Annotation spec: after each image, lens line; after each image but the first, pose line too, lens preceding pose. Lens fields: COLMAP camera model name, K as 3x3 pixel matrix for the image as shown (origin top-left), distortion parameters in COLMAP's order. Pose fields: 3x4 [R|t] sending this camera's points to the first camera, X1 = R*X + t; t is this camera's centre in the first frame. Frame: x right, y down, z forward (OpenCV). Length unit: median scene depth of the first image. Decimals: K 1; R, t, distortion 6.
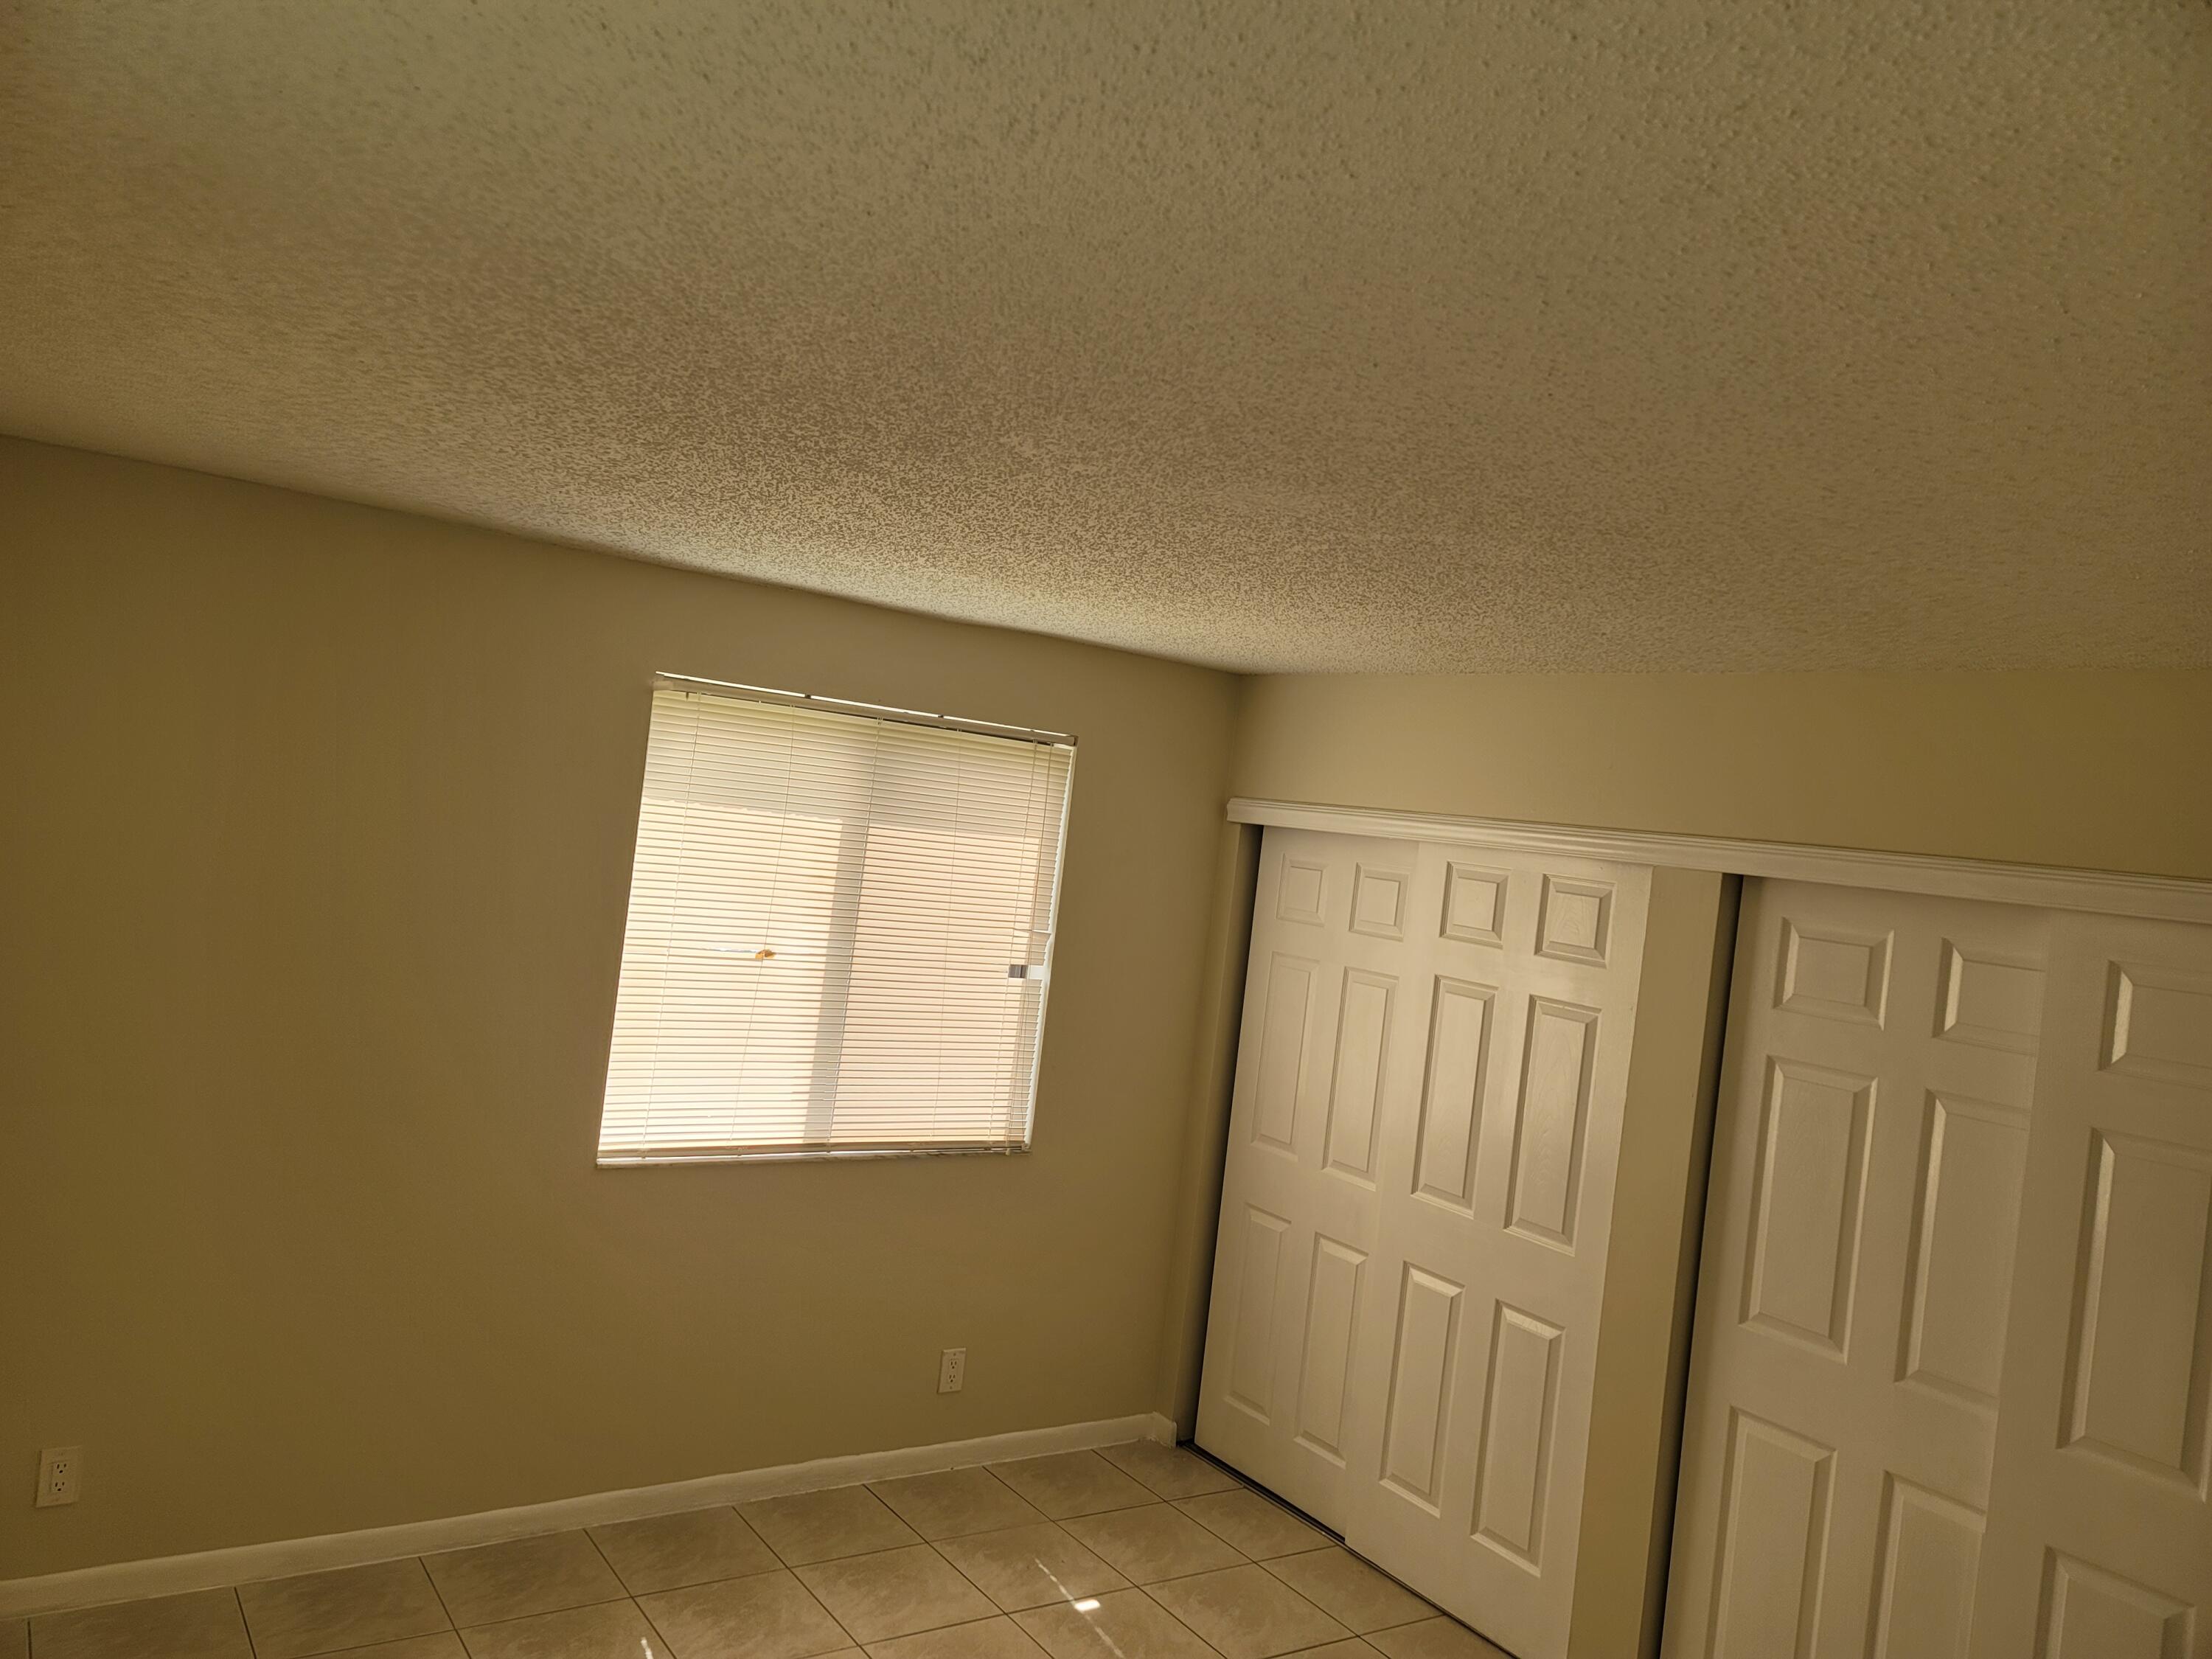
lens RADIAL K [[1592.7, 0, 1106.9], [0, 1592.7, 823.7], [0, 0, 1]] dist [0.022657, -0.041852]
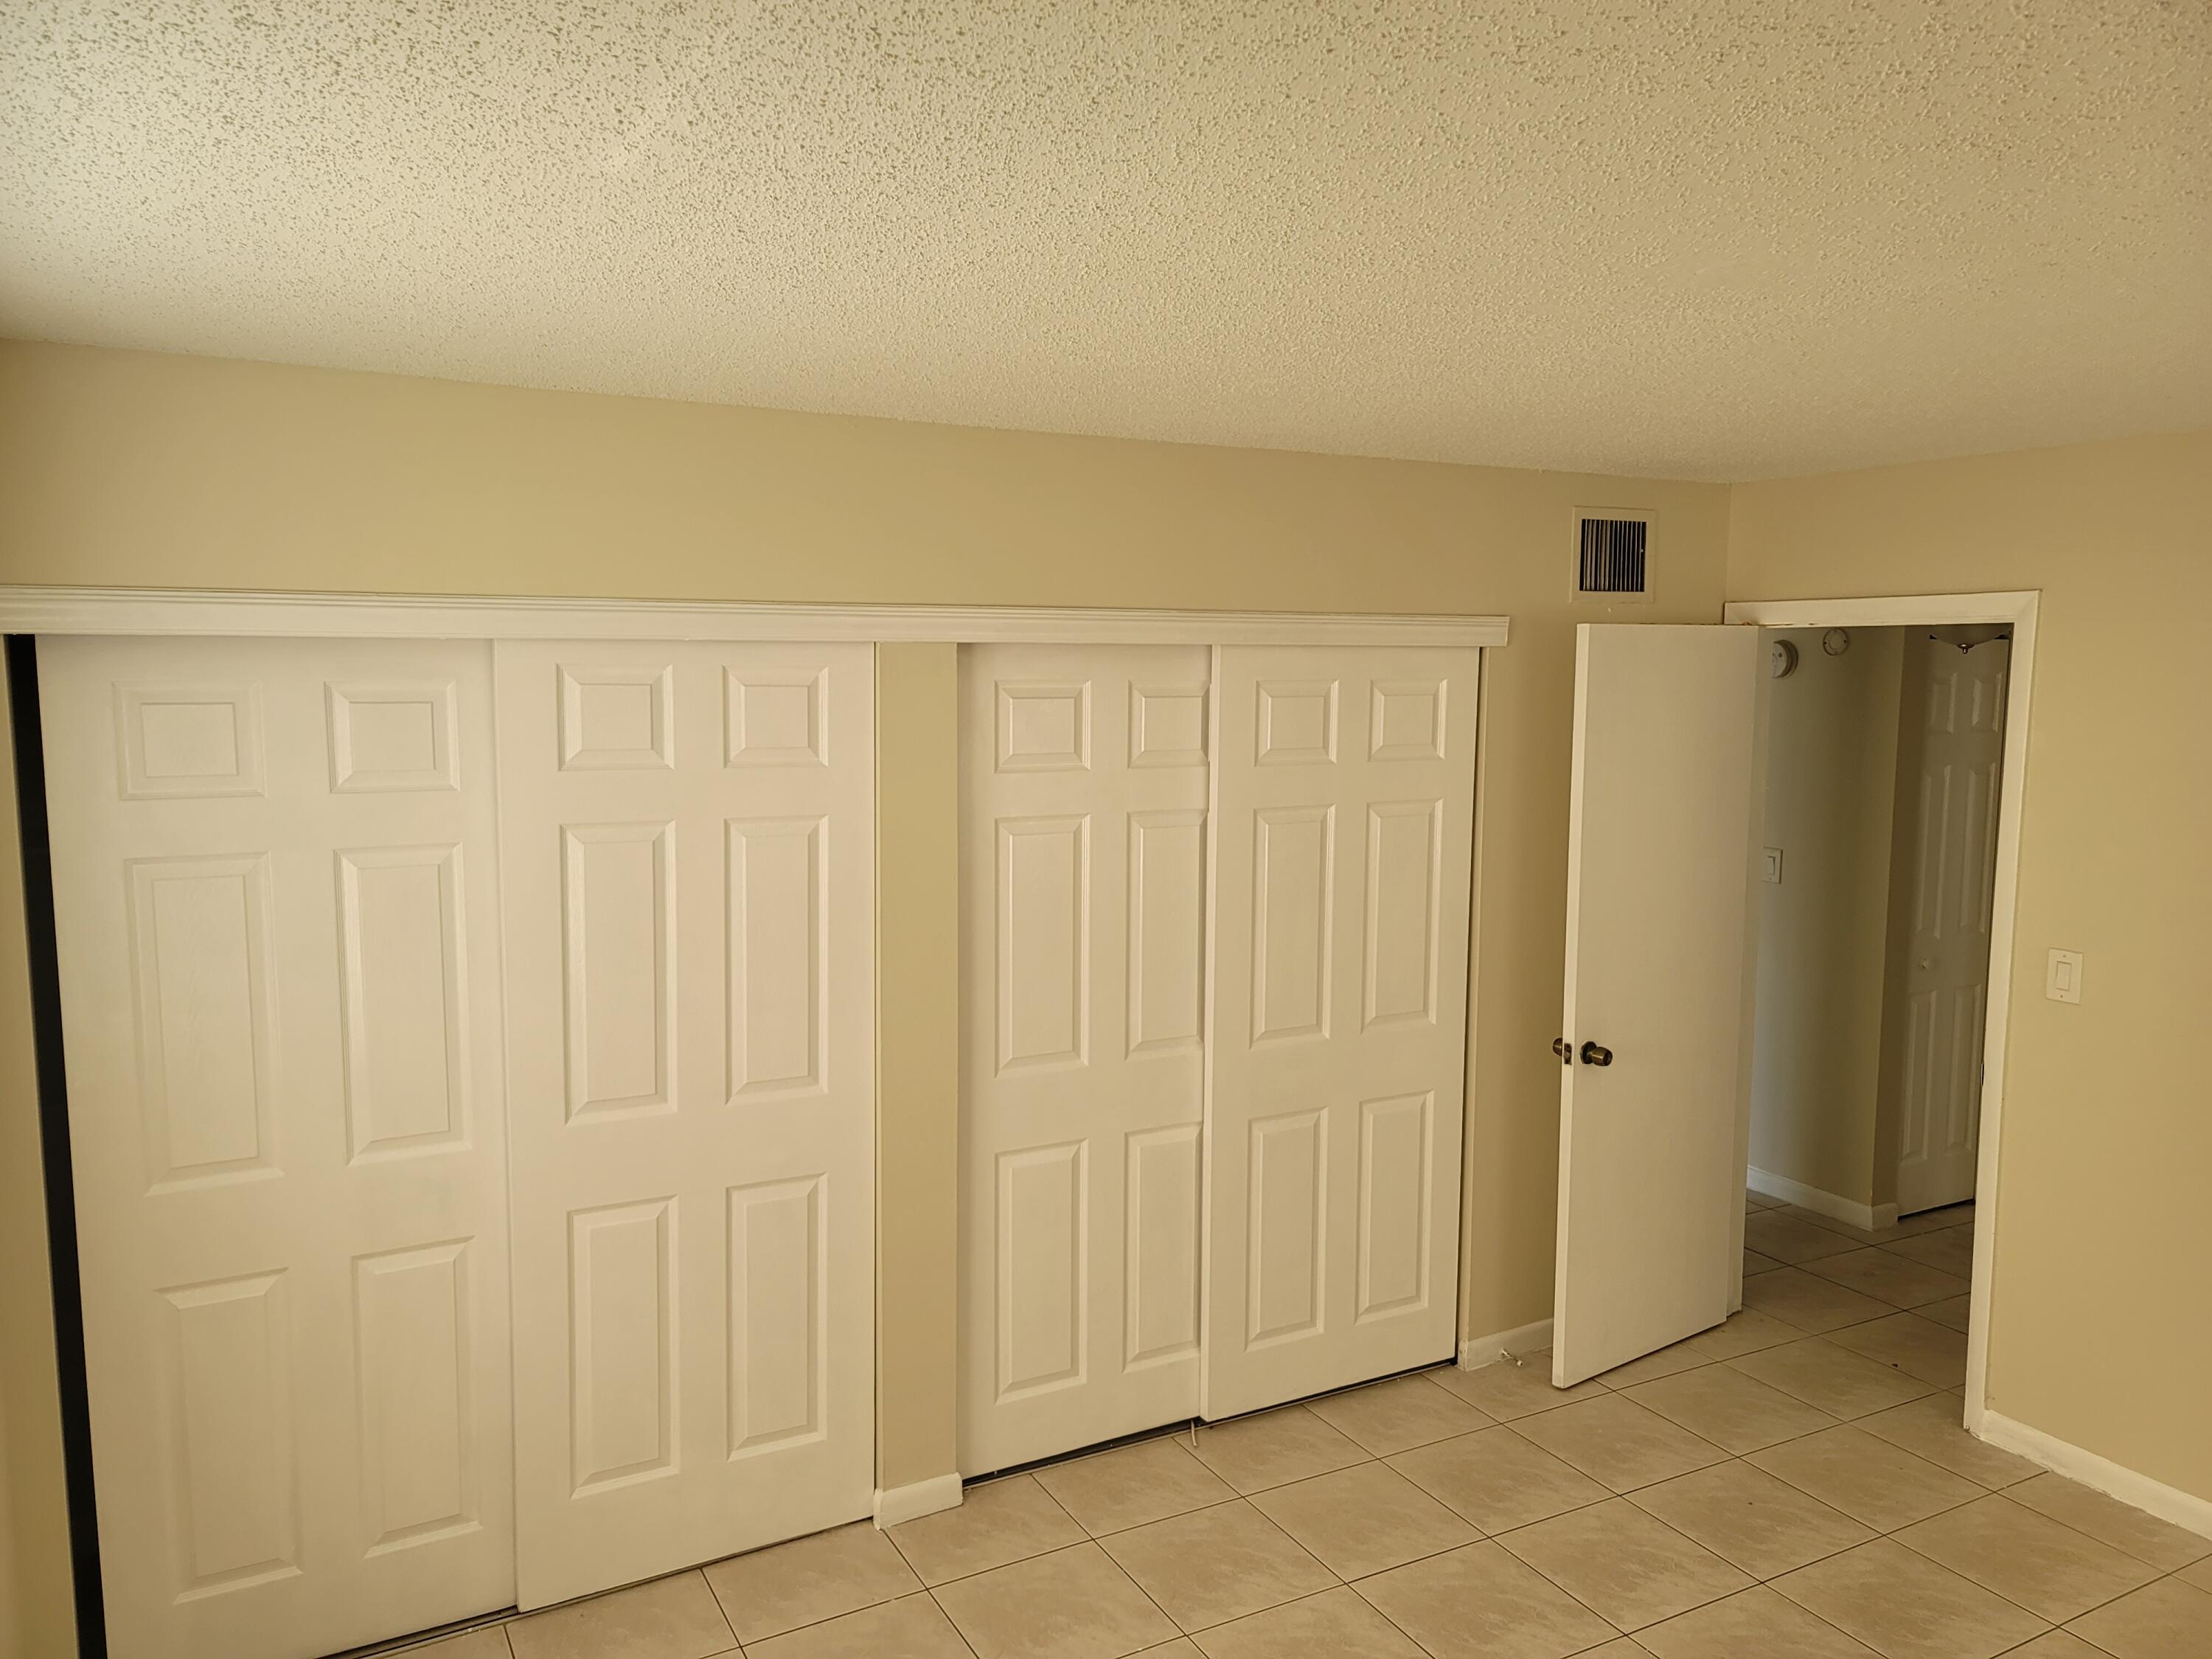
lens RADIAL K [[1694.4, 0, 1107.9], [0, 1694.4, 825.2], [0, 0, 1]] dist [0.010231, 0.002186]
pose [[0.083887, -0.241607, 0.966741, -0.529661], [-0.005862, 0.970025, 0.242936, -0.095331], [-0.996458, -0.026046, 0.079956, 0.726052]]
